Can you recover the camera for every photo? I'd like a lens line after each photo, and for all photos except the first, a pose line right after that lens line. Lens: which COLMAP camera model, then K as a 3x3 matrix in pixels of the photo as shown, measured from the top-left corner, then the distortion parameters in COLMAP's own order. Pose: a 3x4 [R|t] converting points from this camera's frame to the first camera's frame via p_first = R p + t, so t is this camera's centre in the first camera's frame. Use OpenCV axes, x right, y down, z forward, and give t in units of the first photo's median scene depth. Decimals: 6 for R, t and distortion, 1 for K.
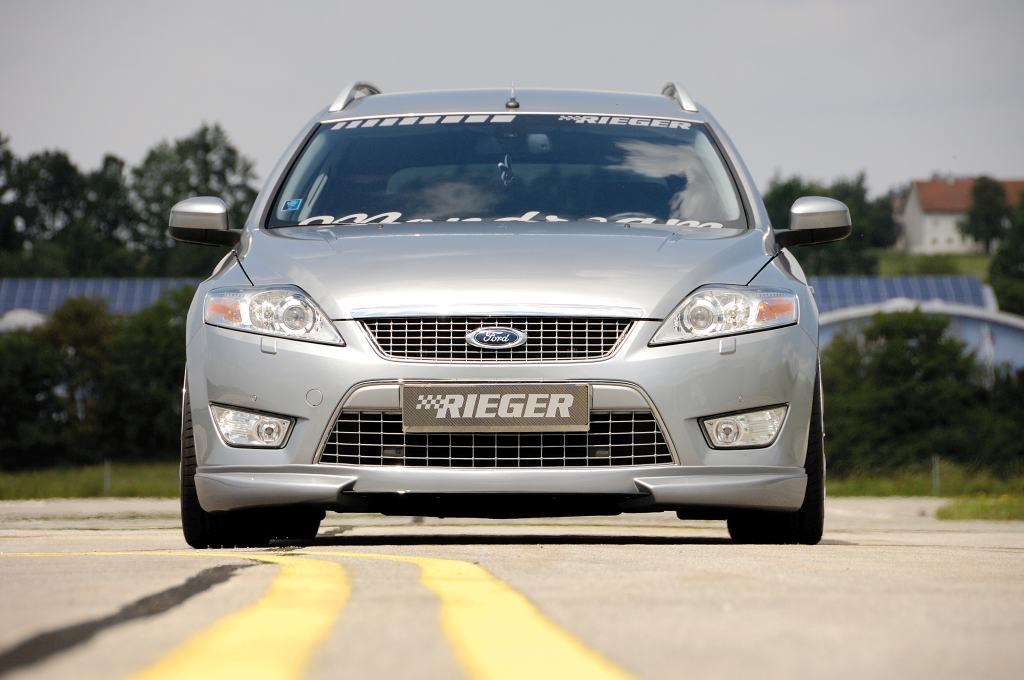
lens RADIAL K [[6410.4, 0, 512.0], [0, 6410.4, 340.0], [0, 0, 1]] dist [1.826278, -15.179562]
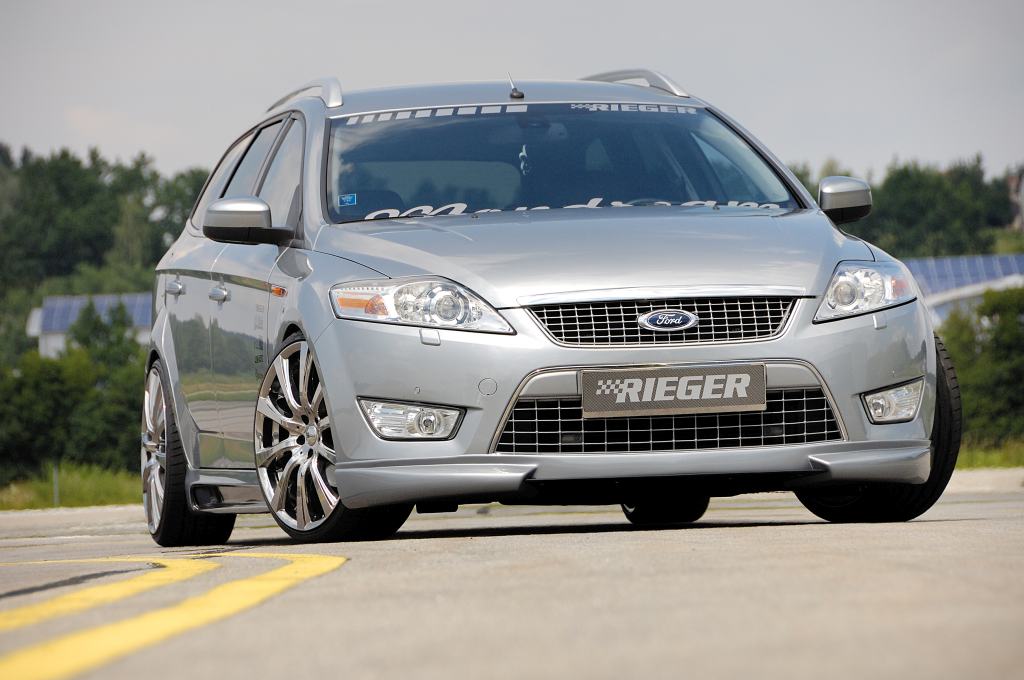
lens RADIAL K [[6410.4, 0, 512.0], [0, 6410.4, 340.0], [0, 0, 1]] dist [1.826278, -15.179562]
pose [[0.976375, -0.035499, 0.213146, -0.238992], [0.036851, 0.999318, -0.002372, 0.004185], [-0.212916, 0.010171, 0.977017, 0.029060]]
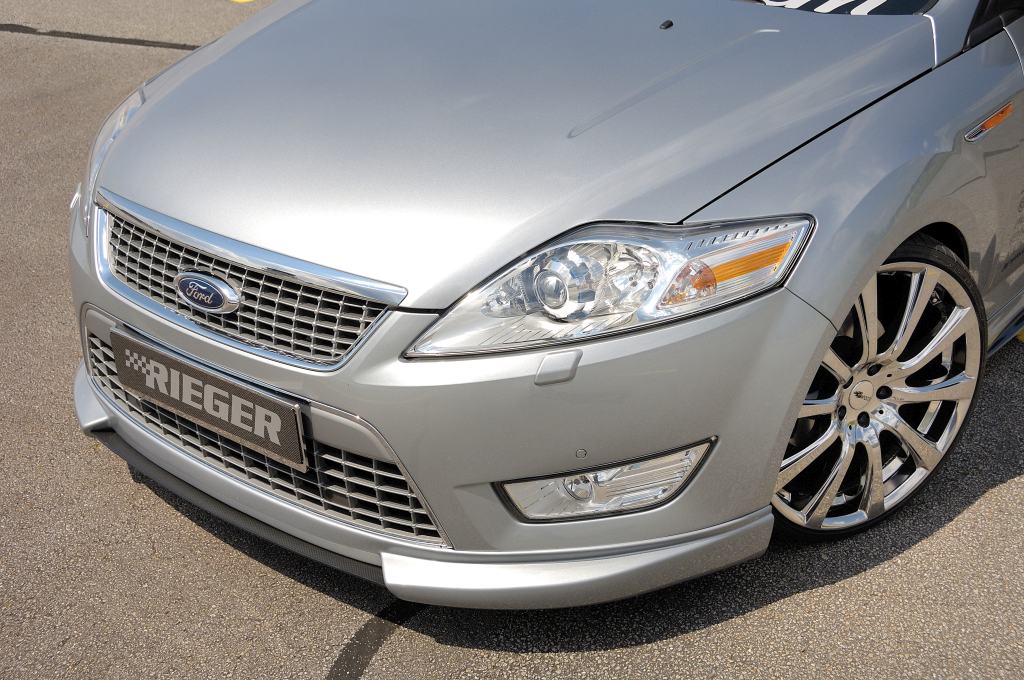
lens RADIAL K [[1284.5, 0, 512.0], [0, 1284.5, 340.0], [0, 0, 1]] dist [0.016373, 0.022799]
pose [[0.792936, 0.255994, -0.552920, 0.092139], [0.024976, 0.893040, 0.449283, -0.051856], [0.608793, -0.370063, 0.701729, 0.927048]]
